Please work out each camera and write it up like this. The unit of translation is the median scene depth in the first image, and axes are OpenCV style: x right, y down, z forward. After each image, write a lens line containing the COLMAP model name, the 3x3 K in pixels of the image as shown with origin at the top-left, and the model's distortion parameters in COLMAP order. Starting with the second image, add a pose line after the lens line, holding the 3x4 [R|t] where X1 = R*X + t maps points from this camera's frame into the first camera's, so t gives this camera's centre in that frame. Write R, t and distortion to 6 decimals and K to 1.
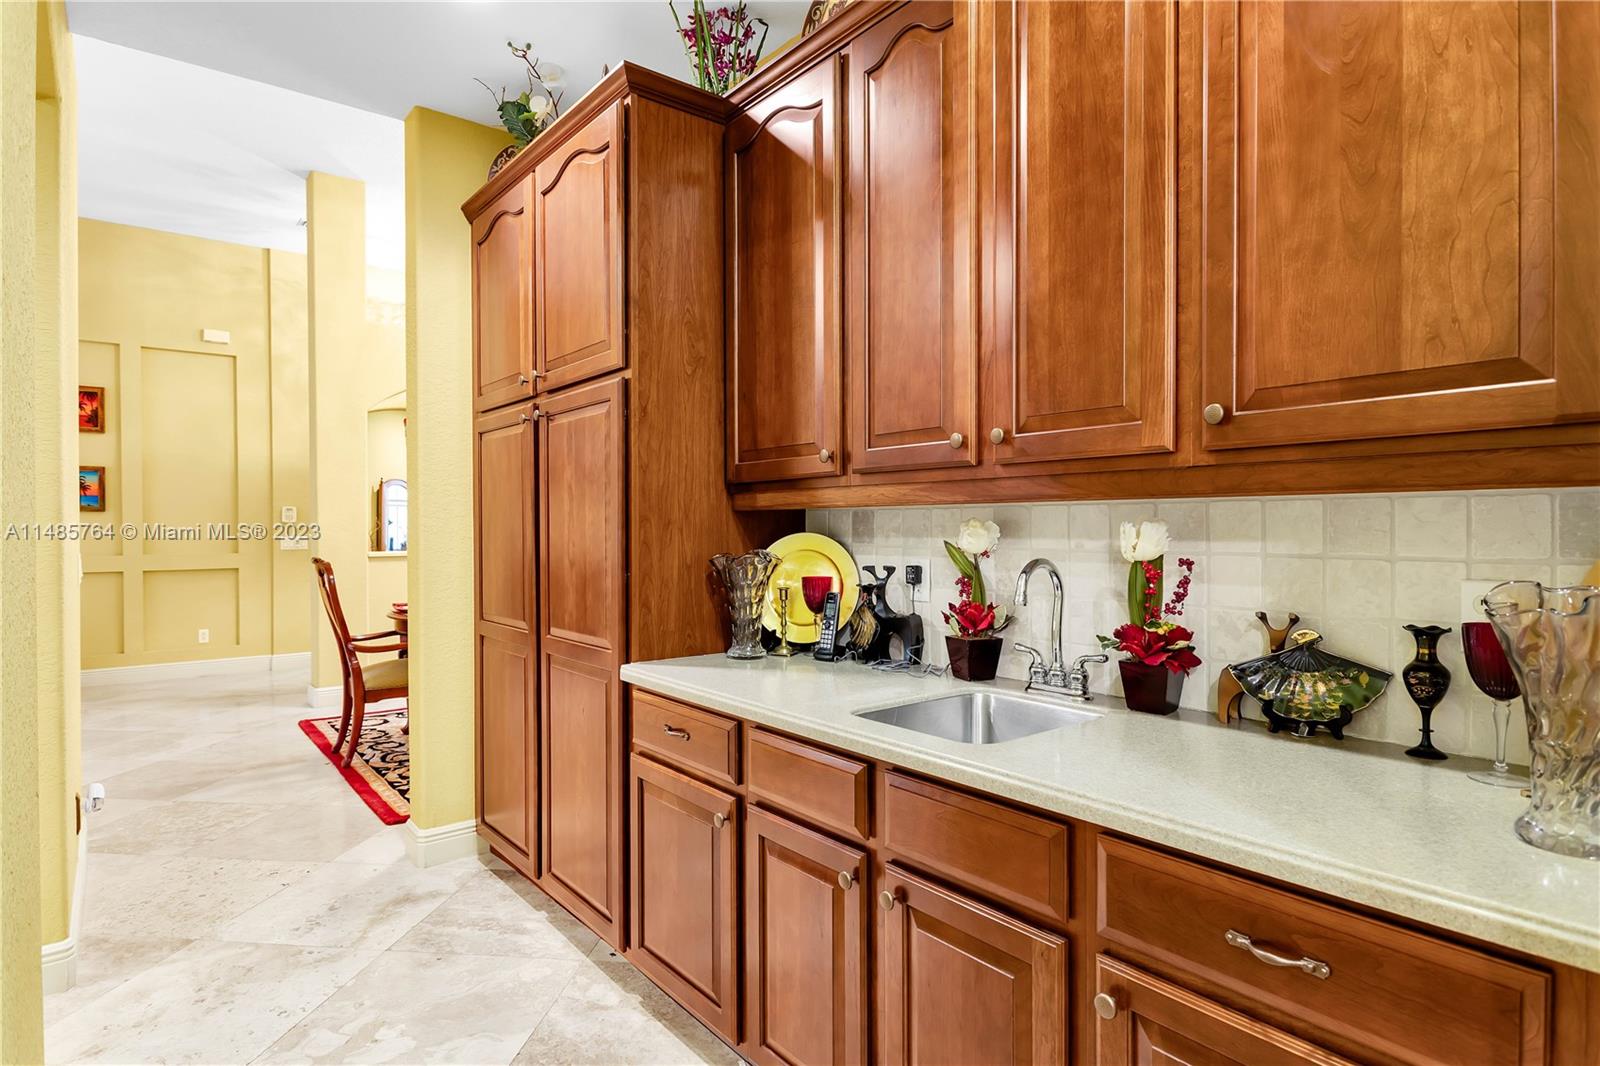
lens RADIAL K [[849.8, 0, 800.7], [0, 849.8, 530.0], [0, 0, 1]] dist [0.003311, -0.001050]
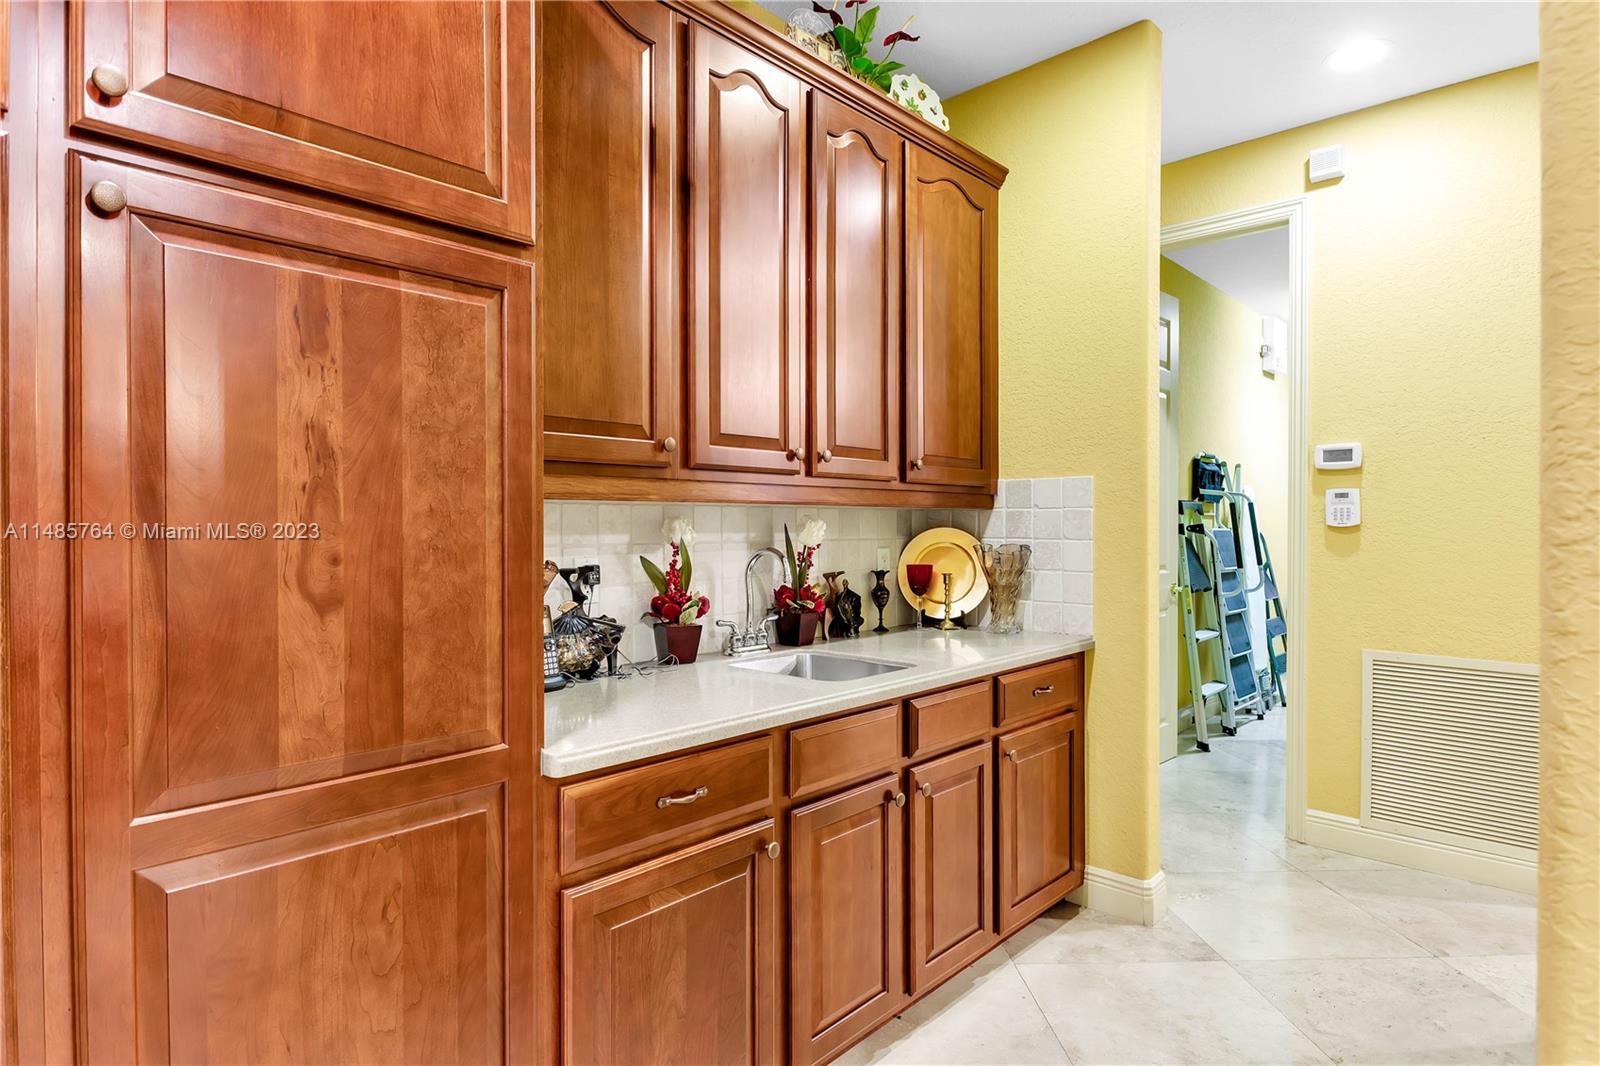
lens RADIAL K [[849.8, 0, 800.7], [0, 849.8, 530.0], [0, 0, 1]] dist [0.003311, -0.001050]
pose [[-0.138083, -0.013351, 0.990331, -1.150318], [0.004232, 0.999892, 0.014070, -0.013295], [-0.990412, 0.006134, -0.138011, 1.295006]]
